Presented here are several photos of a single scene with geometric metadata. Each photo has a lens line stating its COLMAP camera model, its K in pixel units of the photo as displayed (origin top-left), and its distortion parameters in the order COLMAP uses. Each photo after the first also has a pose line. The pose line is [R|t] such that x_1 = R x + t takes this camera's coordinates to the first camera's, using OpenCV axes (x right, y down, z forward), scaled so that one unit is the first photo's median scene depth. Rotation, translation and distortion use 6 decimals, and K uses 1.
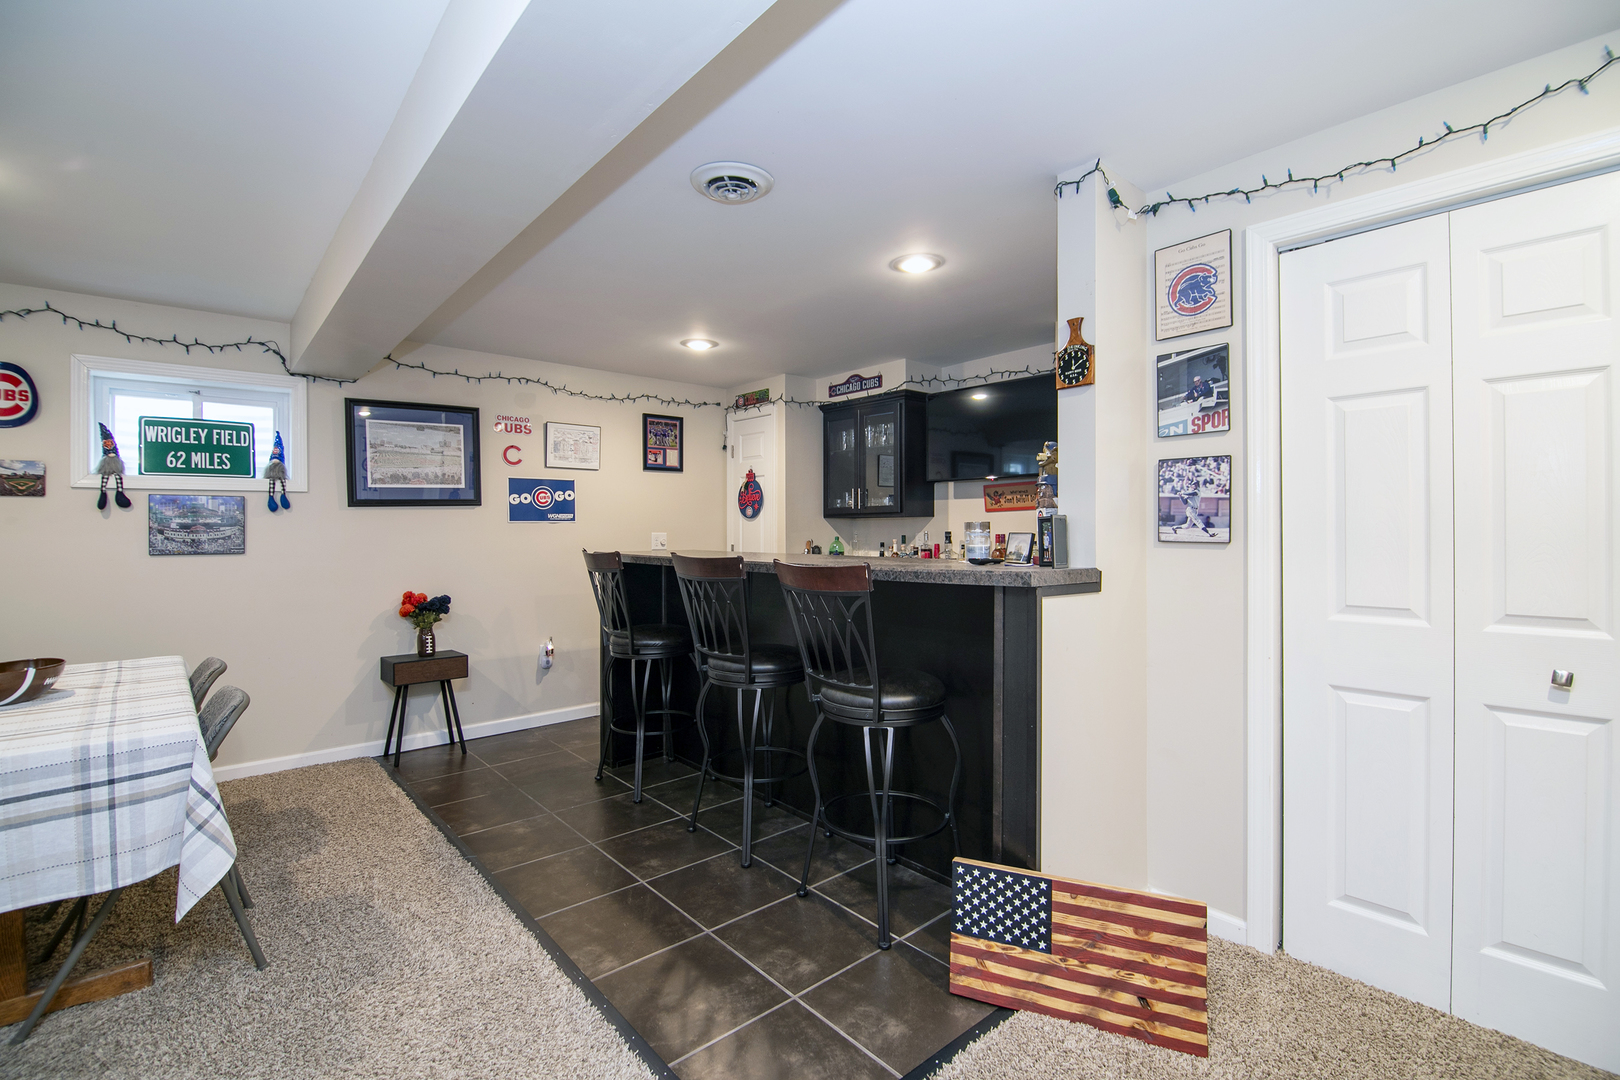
lens RADIAL K [[734.2, 0, 813.8], [0, 734.2, 535.3], [0, 0, 1]] dist [0.004484, -0.004942]
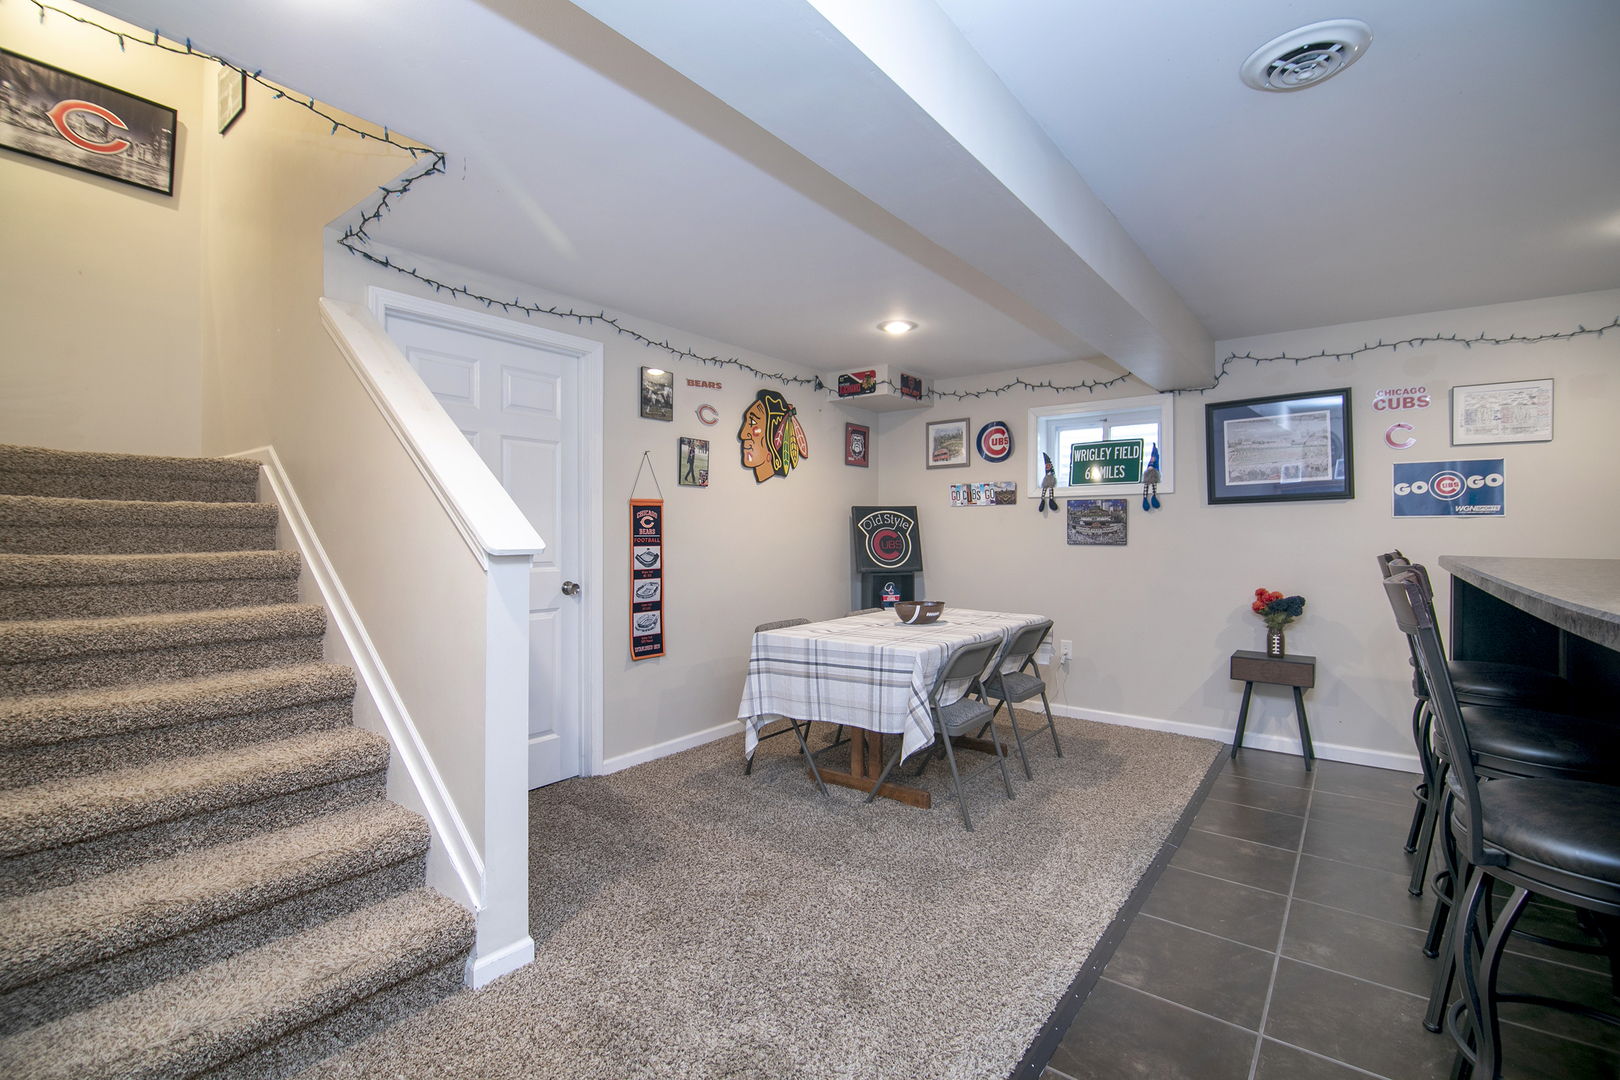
lens RADIAL K [[734.2, 0, 807.7], [0, 734.2, 533.0], [0, 0, 1]] dist [0.004484, -0.004942]
pose [[0.197927, 0.009217, -0.980173, 0.305202], [-0.010649, 0.999917, 0.007252, 0.001016], [0.980159, 0.009002, 0.198008, 0.211001]]
